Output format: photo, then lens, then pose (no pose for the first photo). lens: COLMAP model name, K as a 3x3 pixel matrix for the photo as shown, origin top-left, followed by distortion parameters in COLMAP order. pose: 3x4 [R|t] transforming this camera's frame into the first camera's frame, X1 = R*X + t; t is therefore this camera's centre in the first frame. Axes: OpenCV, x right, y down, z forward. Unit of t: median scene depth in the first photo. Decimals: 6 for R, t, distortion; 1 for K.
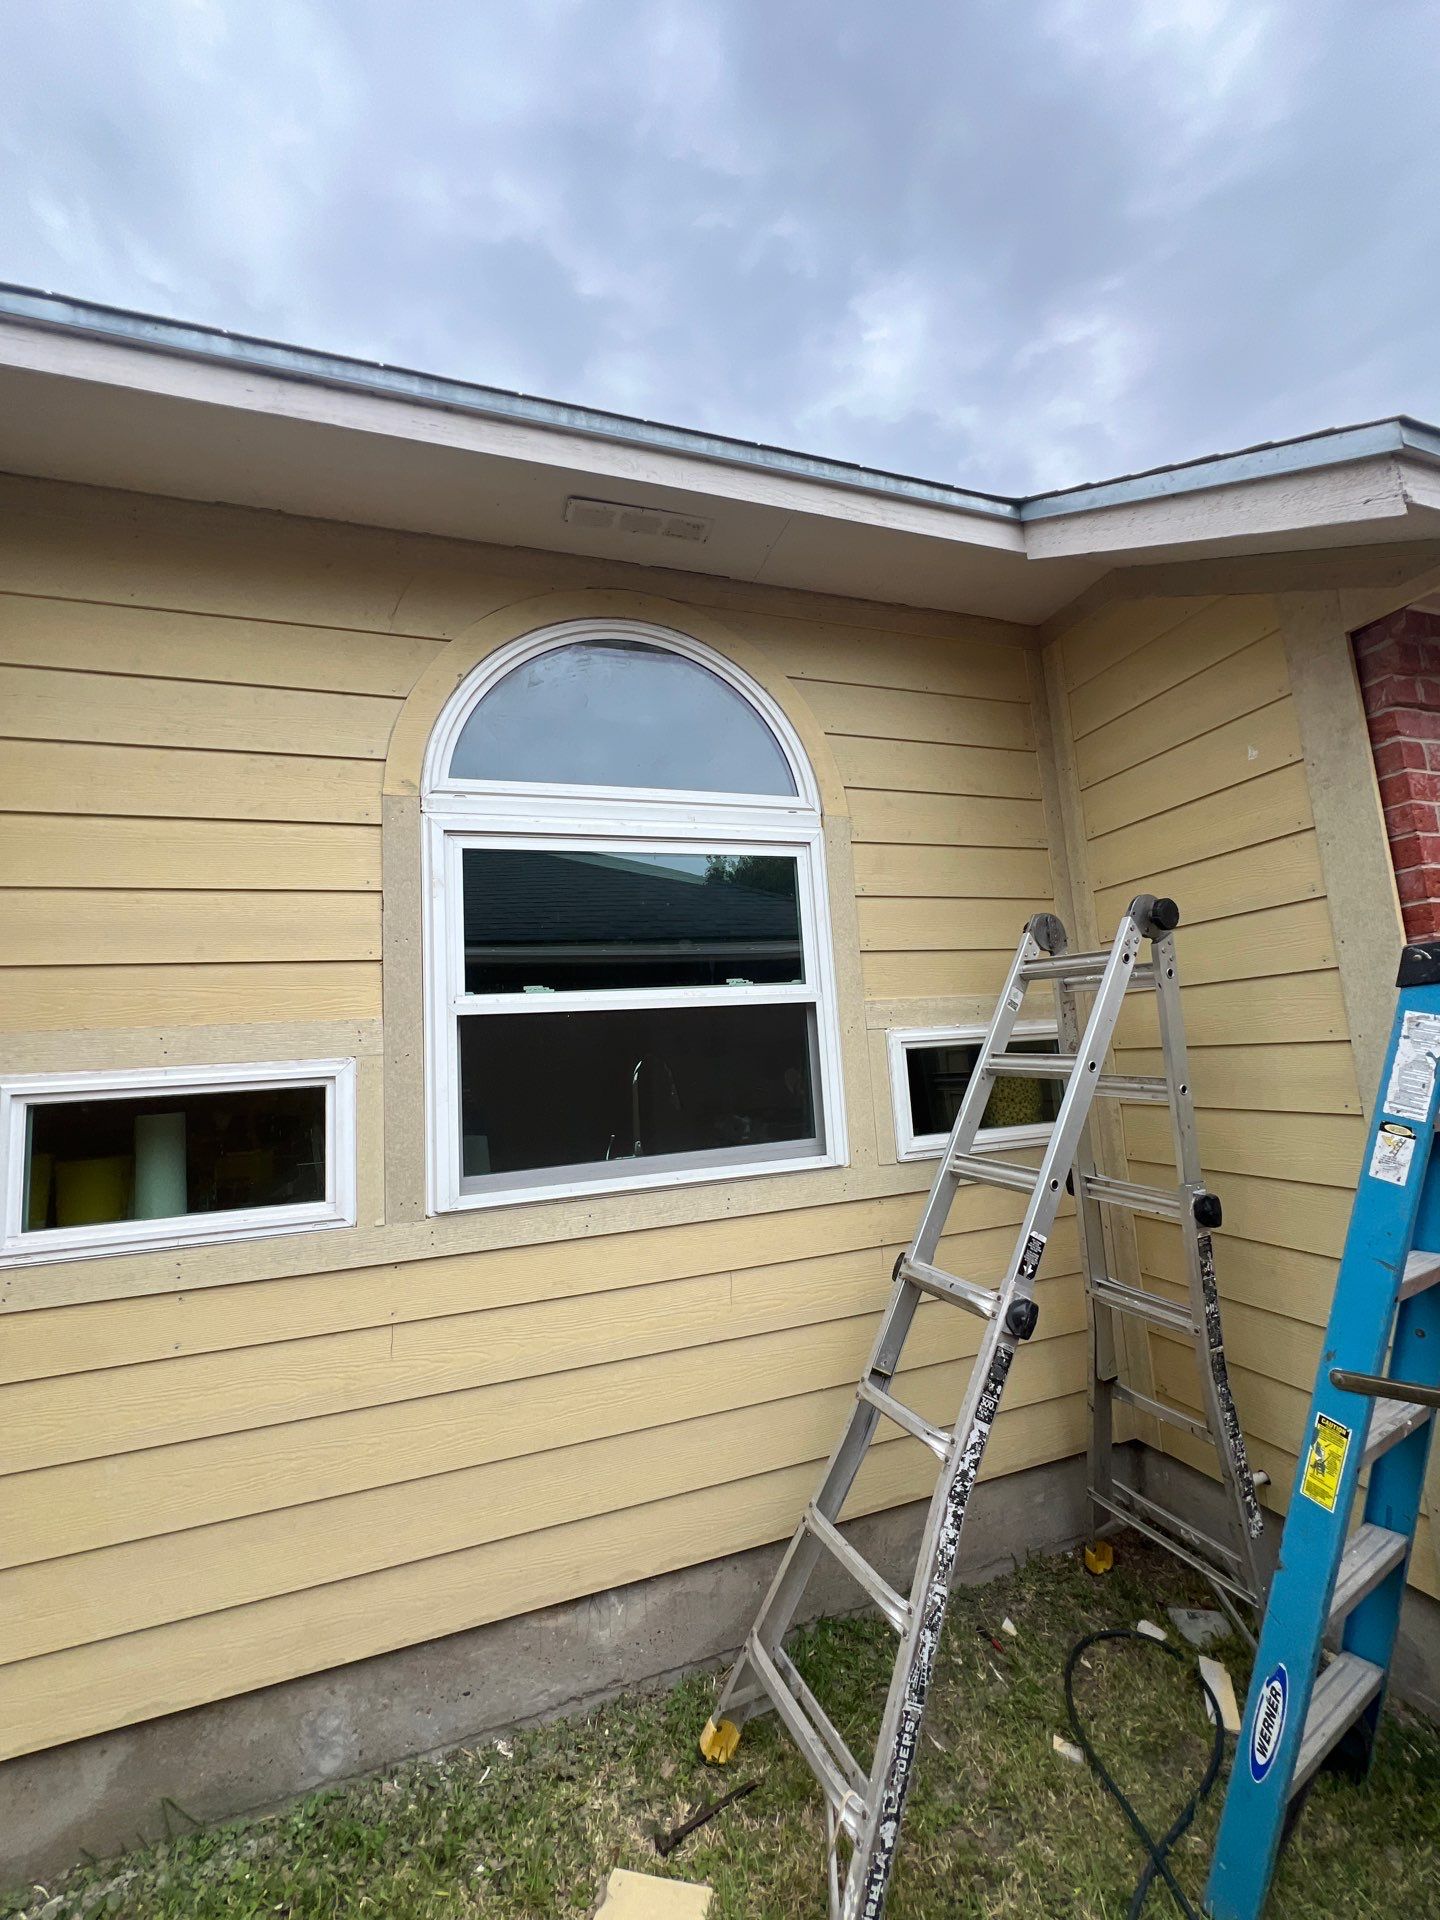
lens RADIAL K [[769.3, 0, 724.0], [0, 769.3, 956.2], [0, 0, 1]] dist [-0.002228, 0.000306]
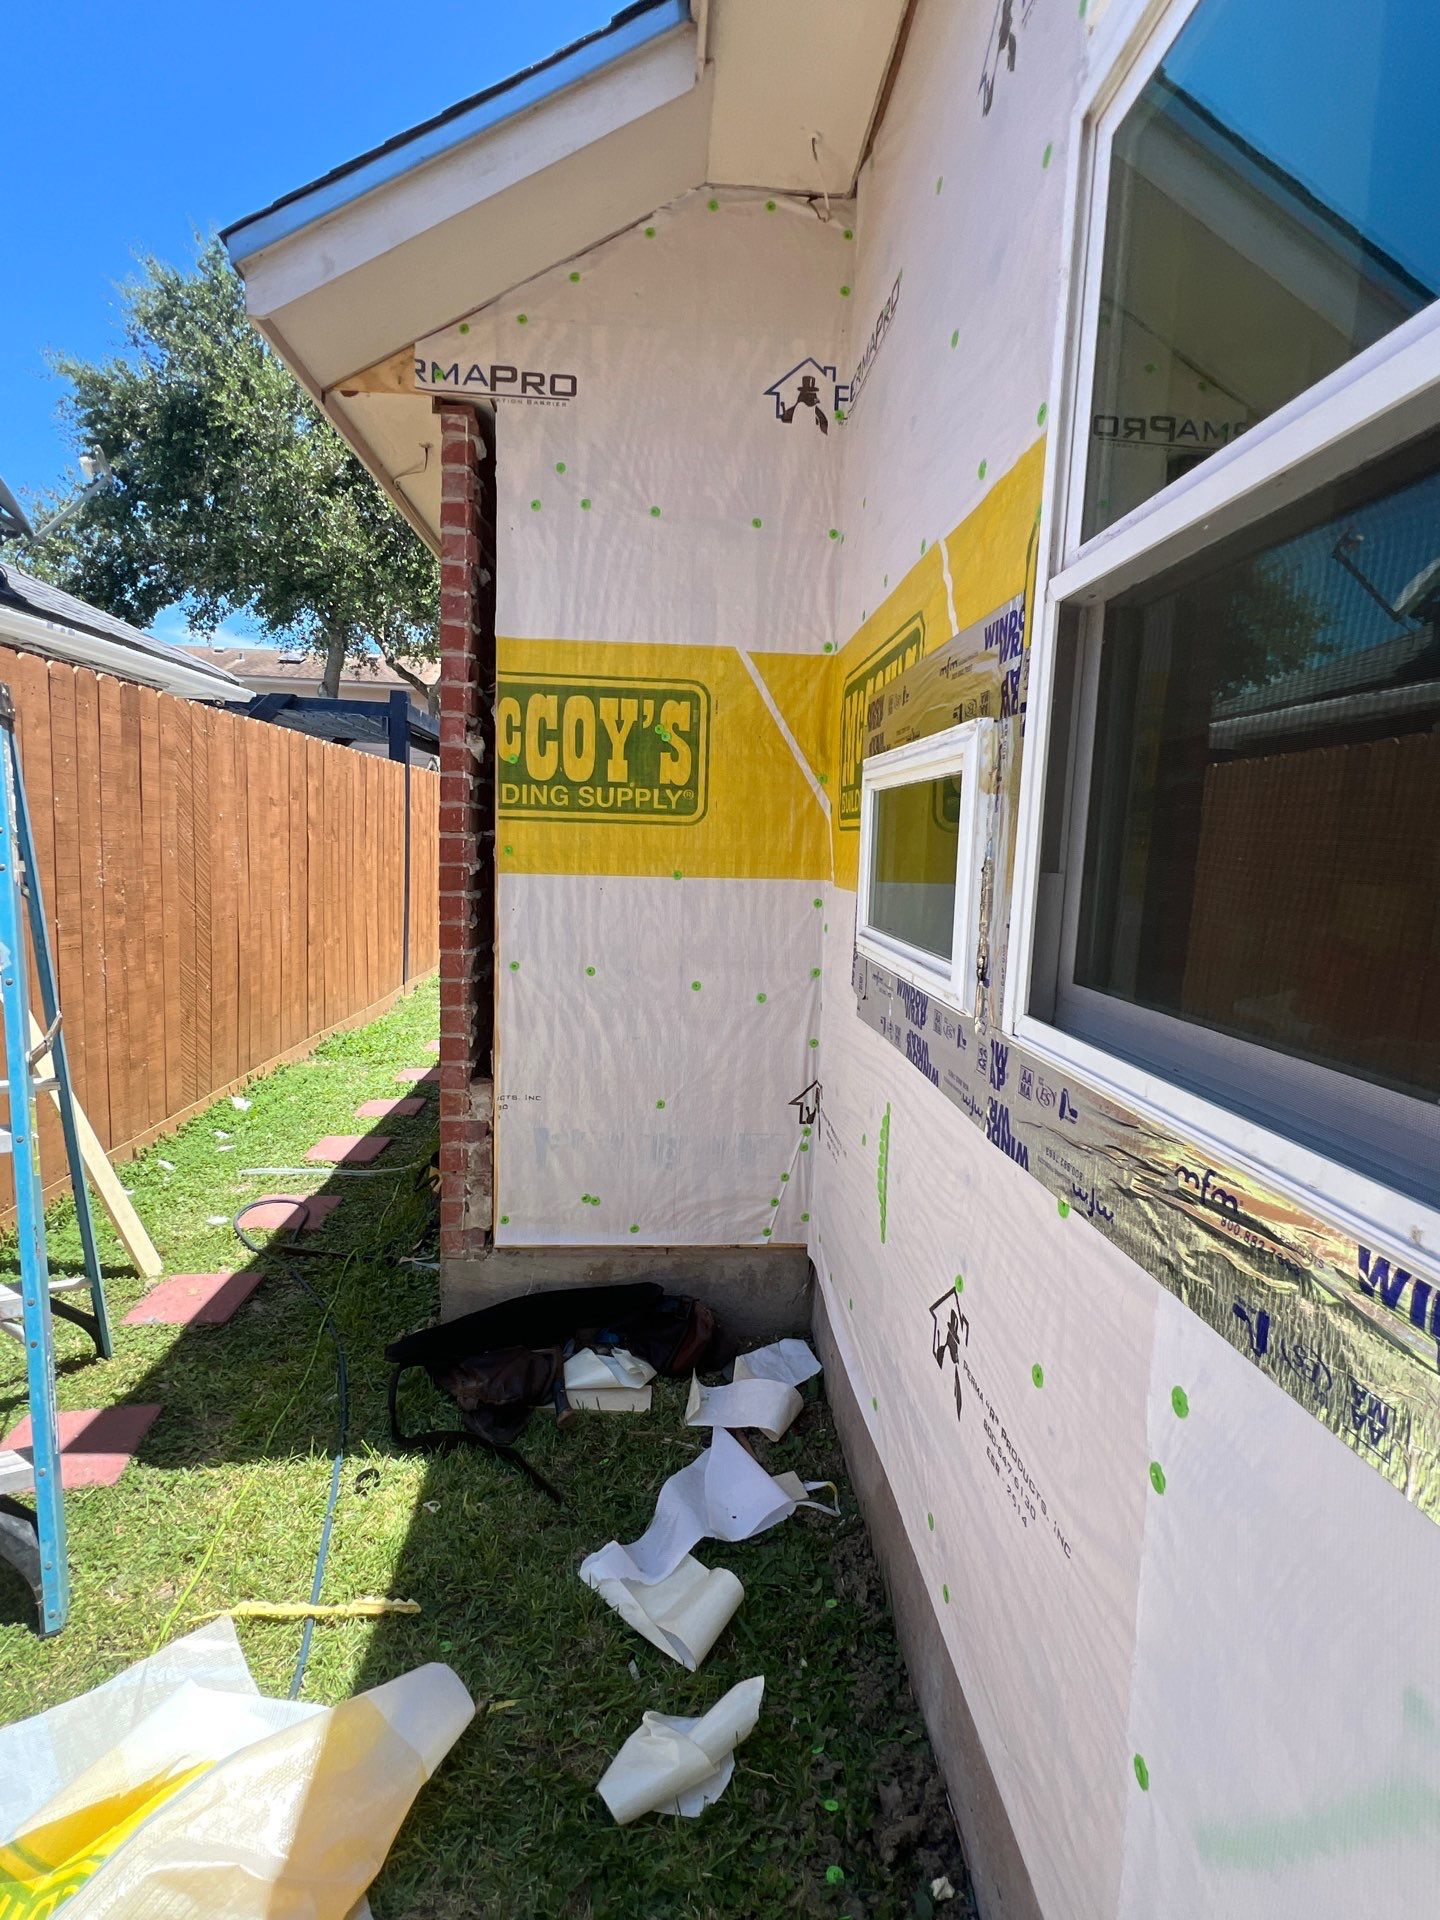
lens RADIAL K [[944.4, 0, 724.8], [0, 944.4, 953.8], [0, 0, 1]] dist [-0.002713, 0.000281]
pose [[-0.256257, 0.167767, -0.951938, 0.217841], [0.104084, 0.983886, 0.145379, 0.171052], [0.960988, -0.061827, -0.269590, 0.946289]]
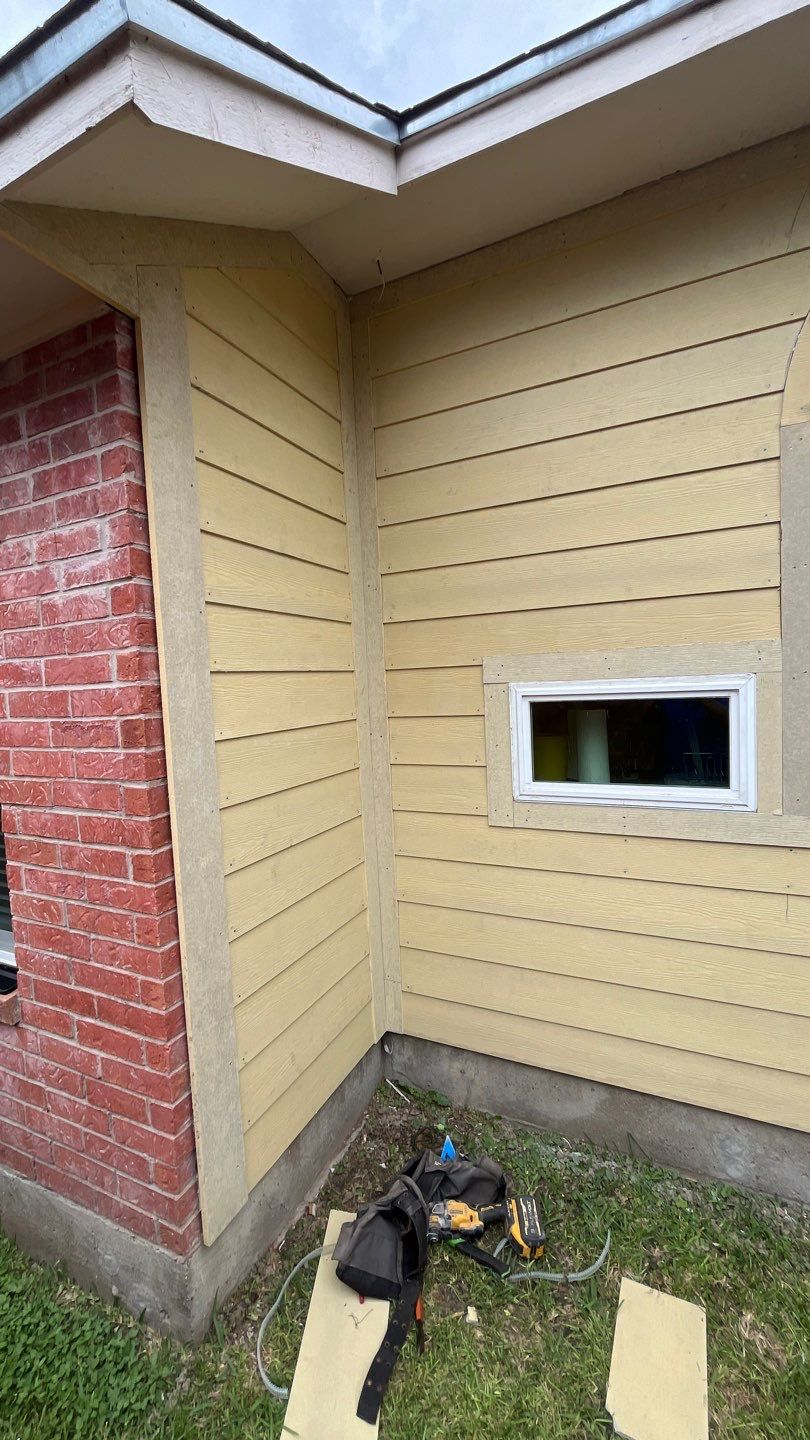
lens RADIAL K [[585.4, 0, 401.7], [0, 585.4, 717.7], [0, 0, 1]] dist [-0.002800, -0.000035]
pose [[0.718452, 0.072651, -0.691772, -0.235595], [0.089872, 0.976499, 0.195891, -0.023715], [0.689746, -0.202909, 0.695038, 0.001867]]
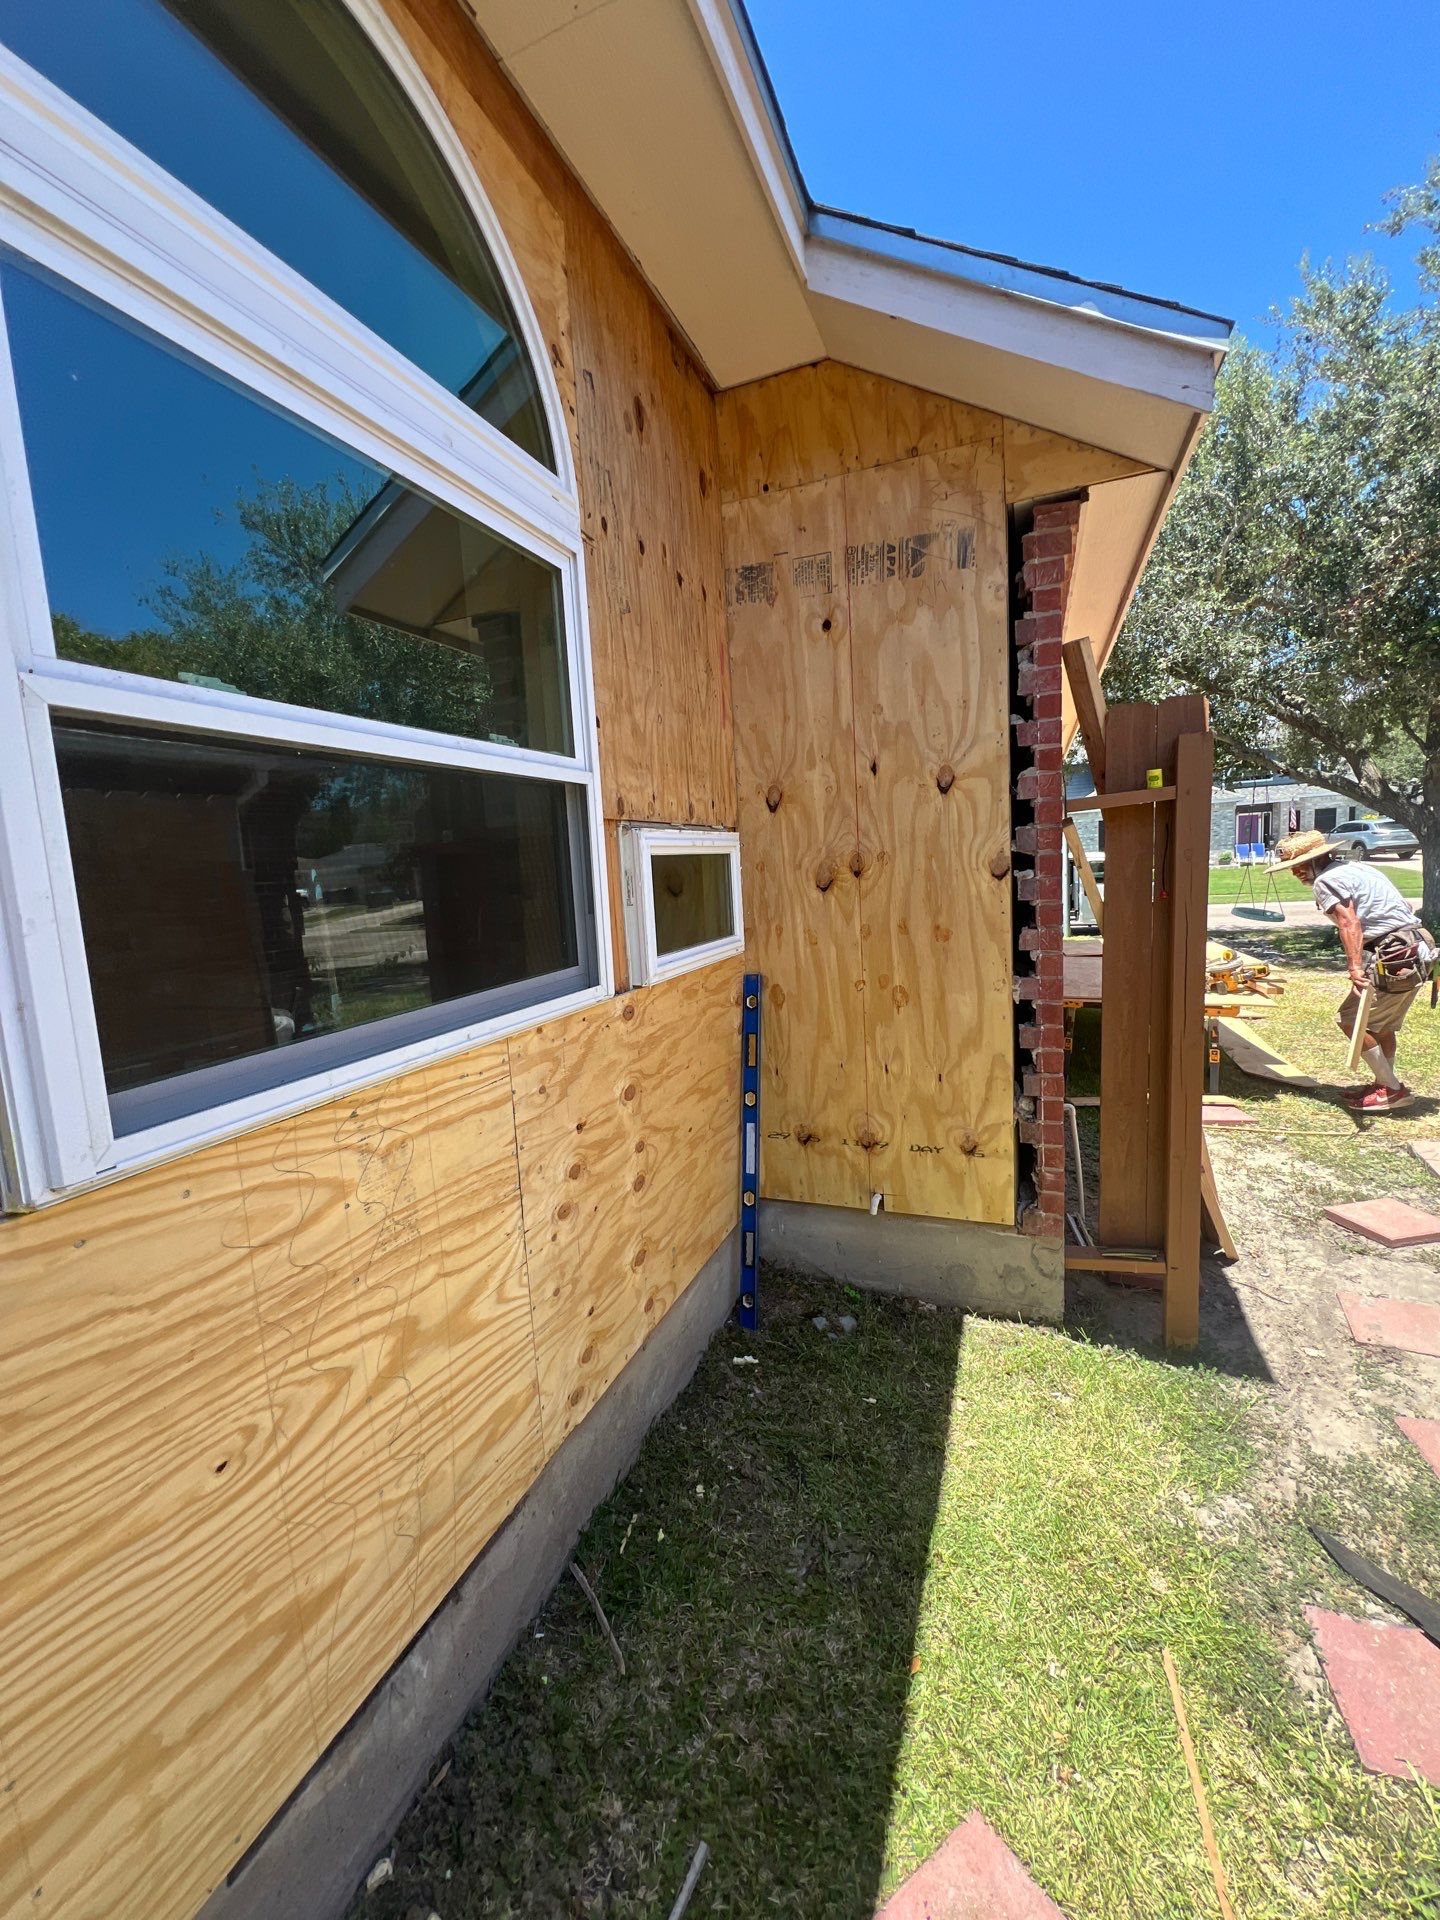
lens RADIAL K [[769.3, 0, 726.0], [0, 769.3, 959.6], [0, 0, 1]] dist [-0.002228, 0.000306]
pose [[0.641863, -0.065944, 0.763979, -0.428805], [-0.083093, 0.984447, 0.154786, 0.114896], [-0.762304, -0.162833, 0.626400, 0.473185]]
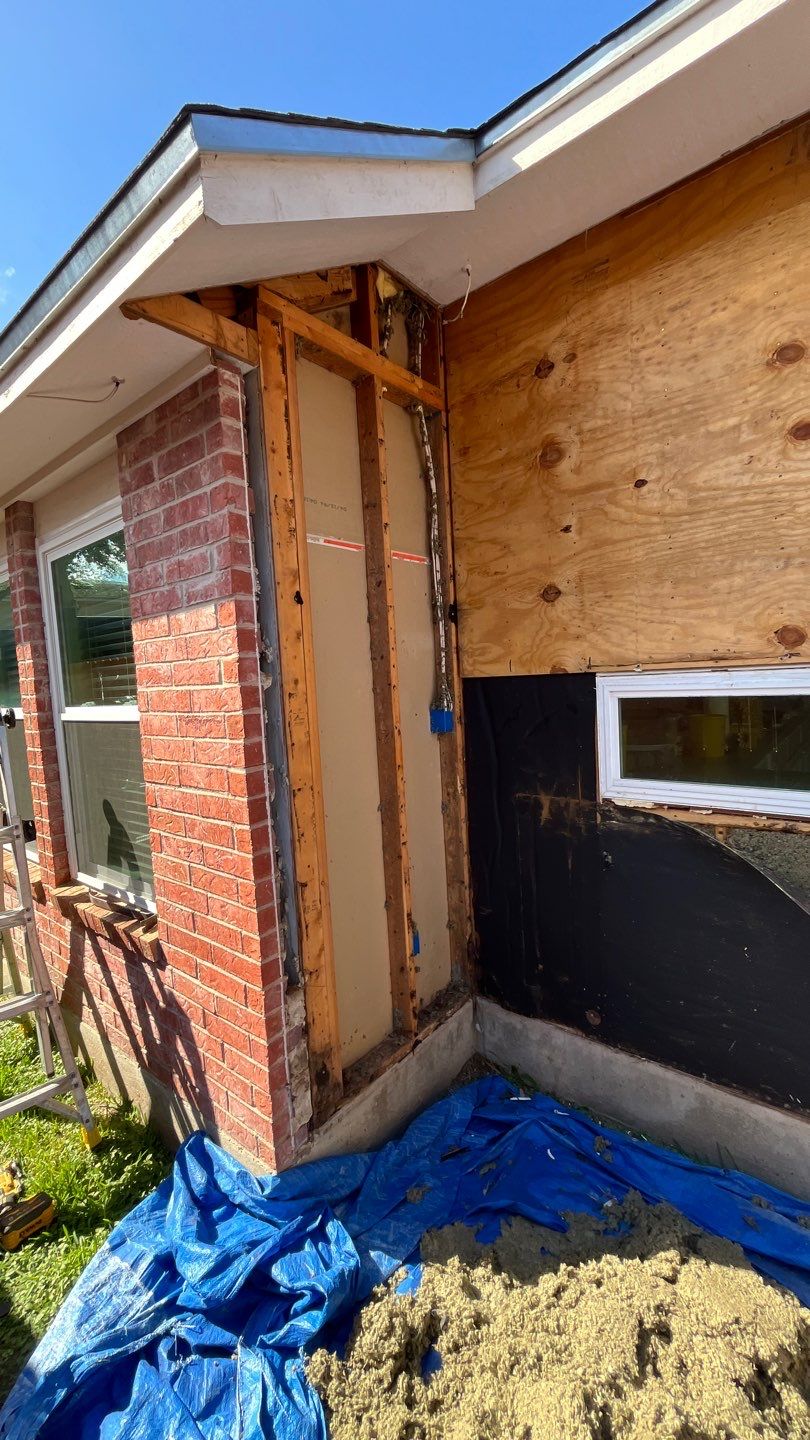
lens RADIAL K [[585.4, 0, 401.5], [0, 585.4, 717.4], [0, 0, 1]] dist [-0.002800, -0.000035]
pose [[0.530431, 0.095197, -0.842366, -0.132688], [0.129149, 0.973001, 0.191285, -0.037578], [0.837832, -0.210254, 0.503815, 0.044352]]
